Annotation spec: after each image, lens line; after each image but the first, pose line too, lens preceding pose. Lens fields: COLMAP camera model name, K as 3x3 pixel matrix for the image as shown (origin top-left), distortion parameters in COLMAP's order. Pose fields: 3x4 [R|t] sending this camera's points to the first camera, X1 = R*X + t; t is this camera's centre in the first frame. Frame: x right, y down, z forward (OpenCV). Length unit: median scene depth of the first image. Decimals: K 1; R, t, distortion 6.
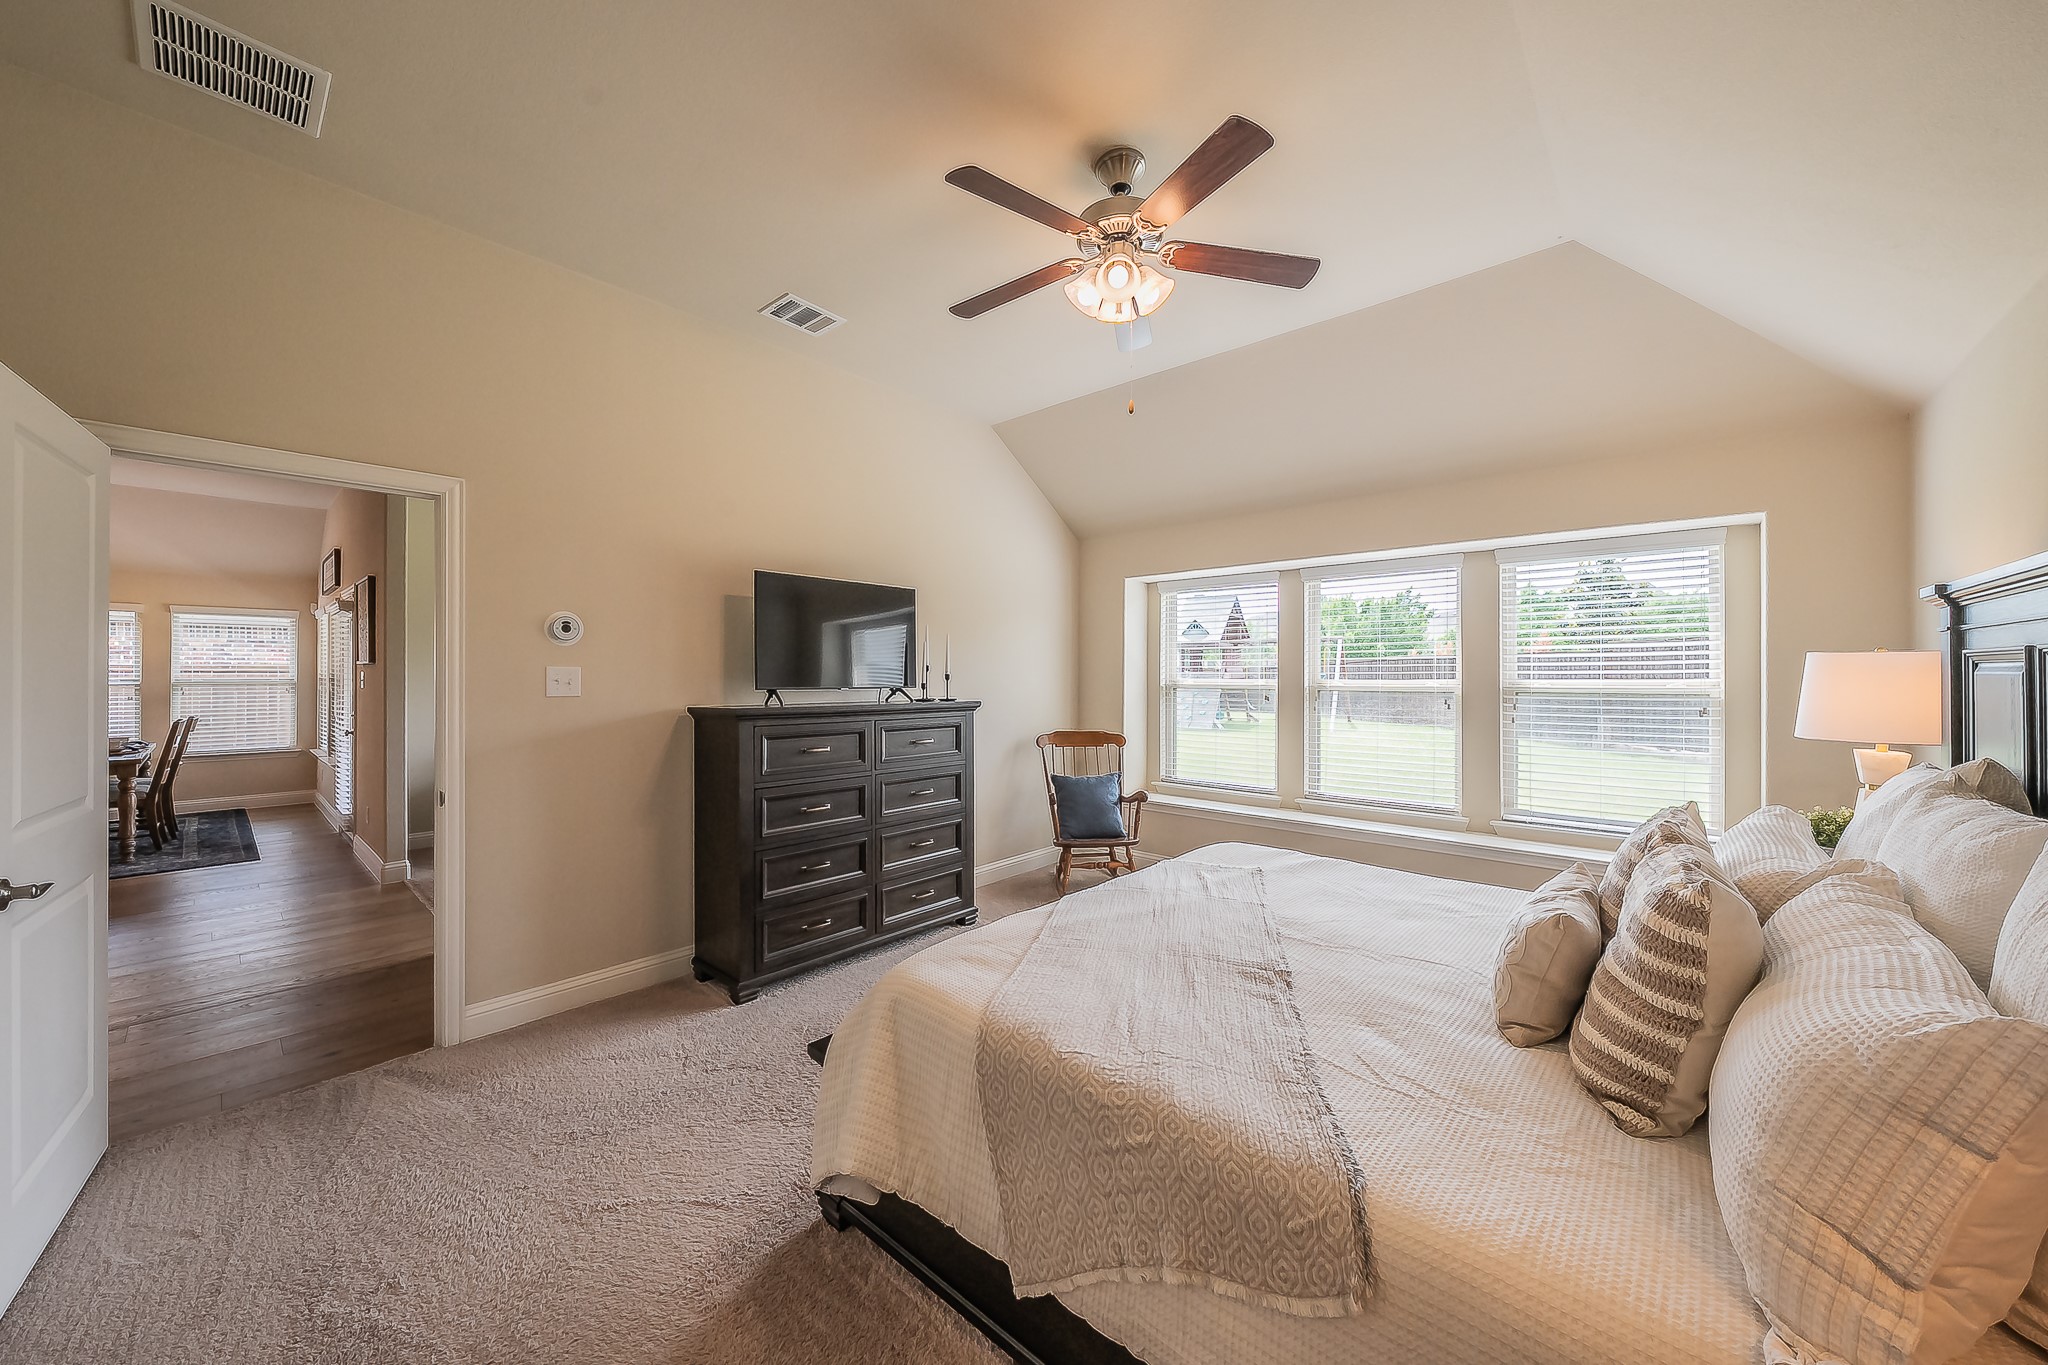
lens RADIAL K [[726.8, 0, 1023.2], [0, 726.8, 676.4], [0, 0, 1]] dist [-0.002109, 0.000356]
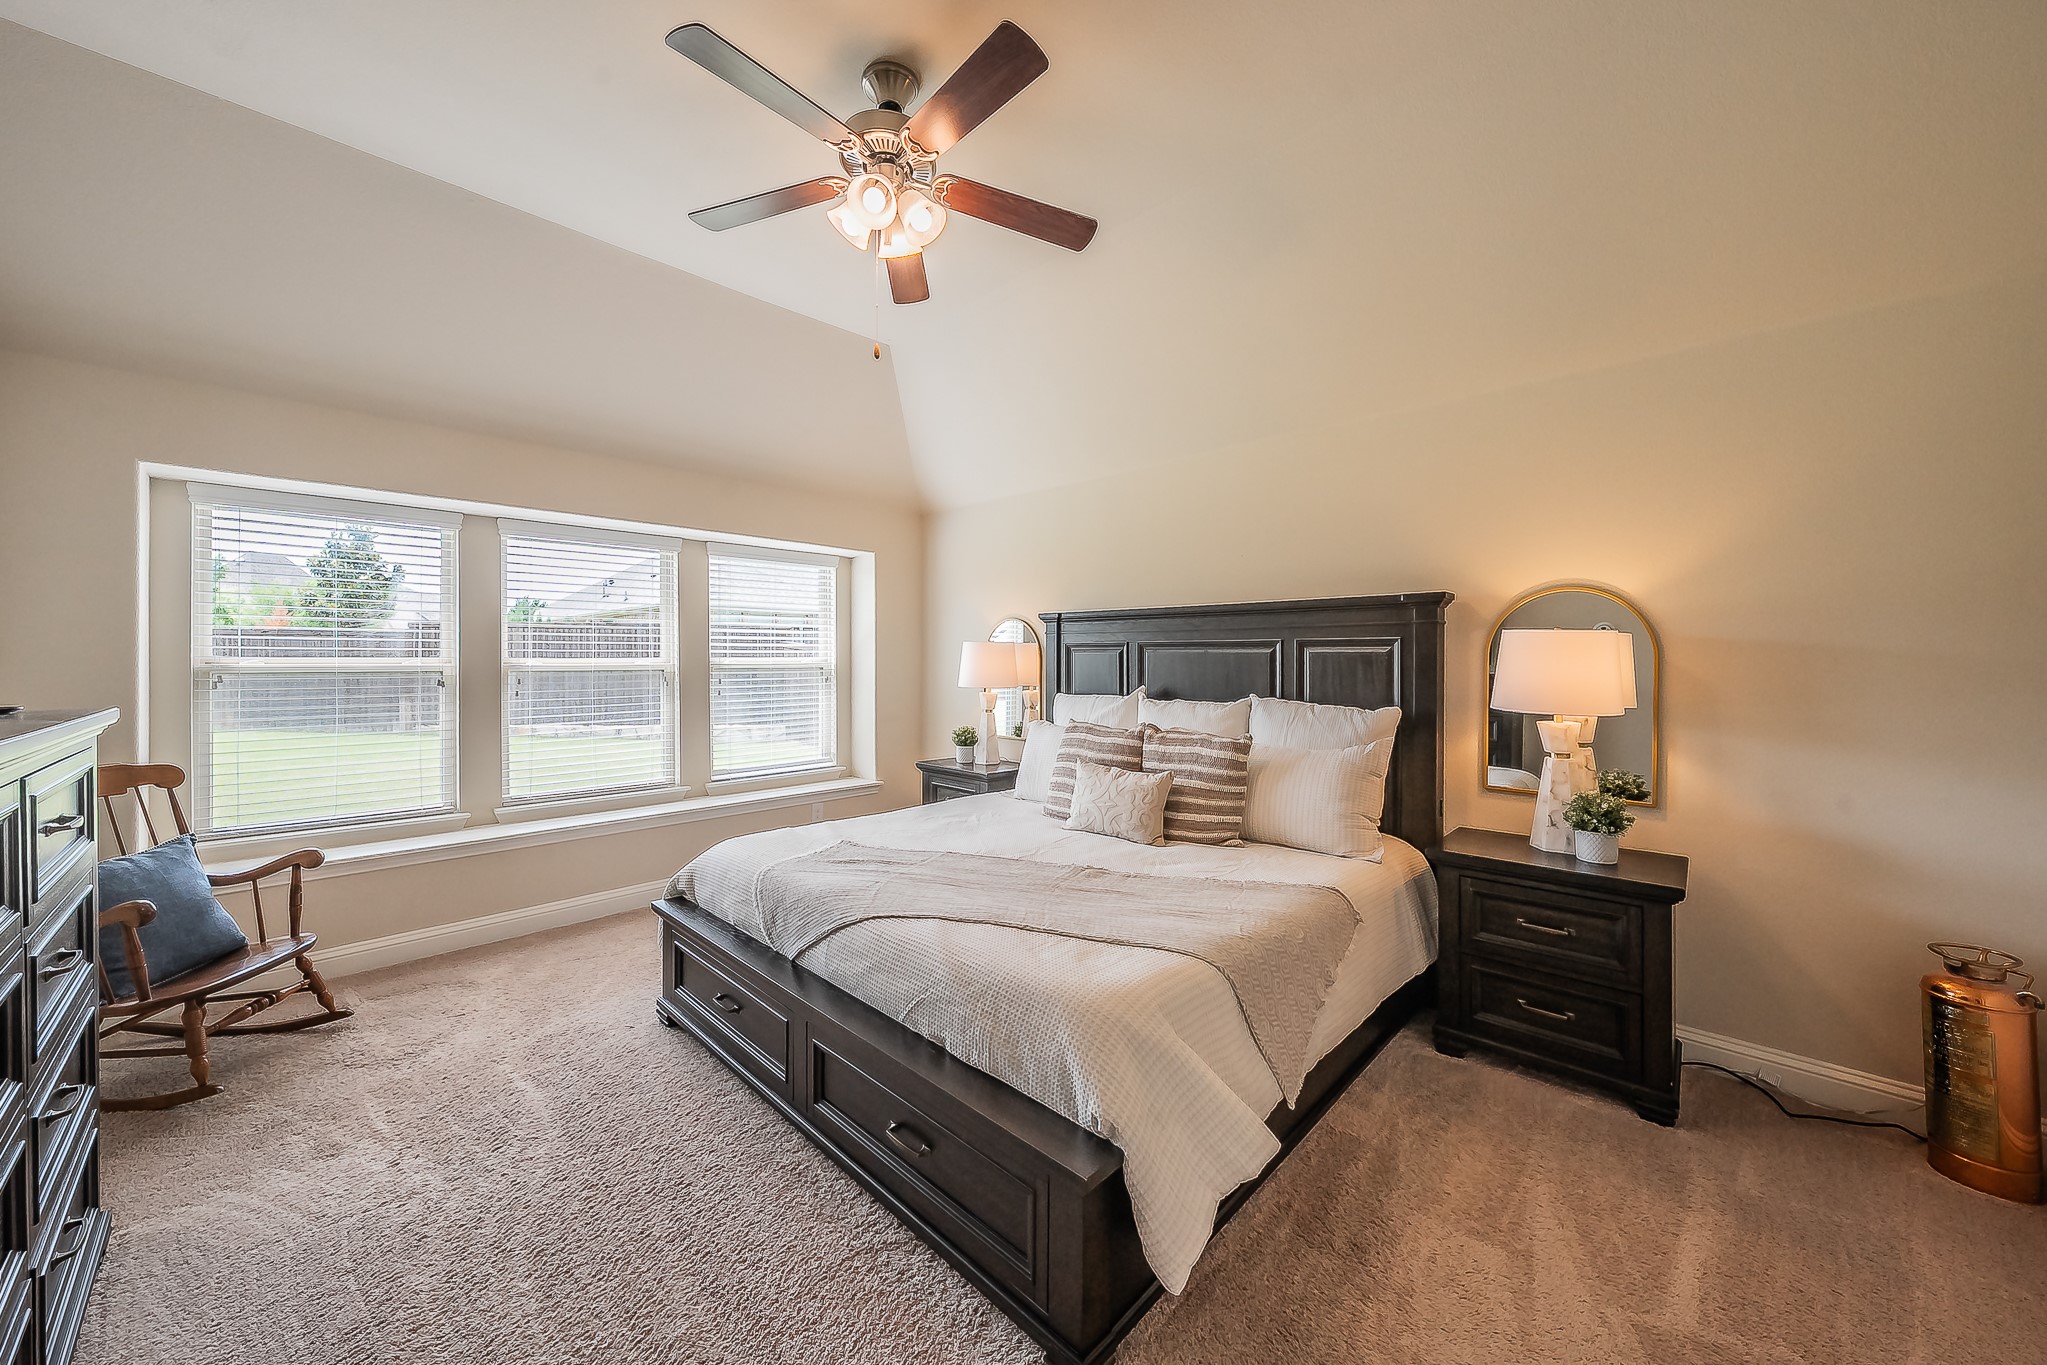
lens RADIAL K [[728.4, 0, 1019.9], [0, 728.4, 676.6], [0, 0, 1]] dist [0.001260, 0.000184]
pose [[0.049968, -0.026903, 0.998388, -0.341660], [-0.002607, 0.999630, 0.027066, 0.001355], [-0.998747, -0.003955, 0.049879, 0.351725]]
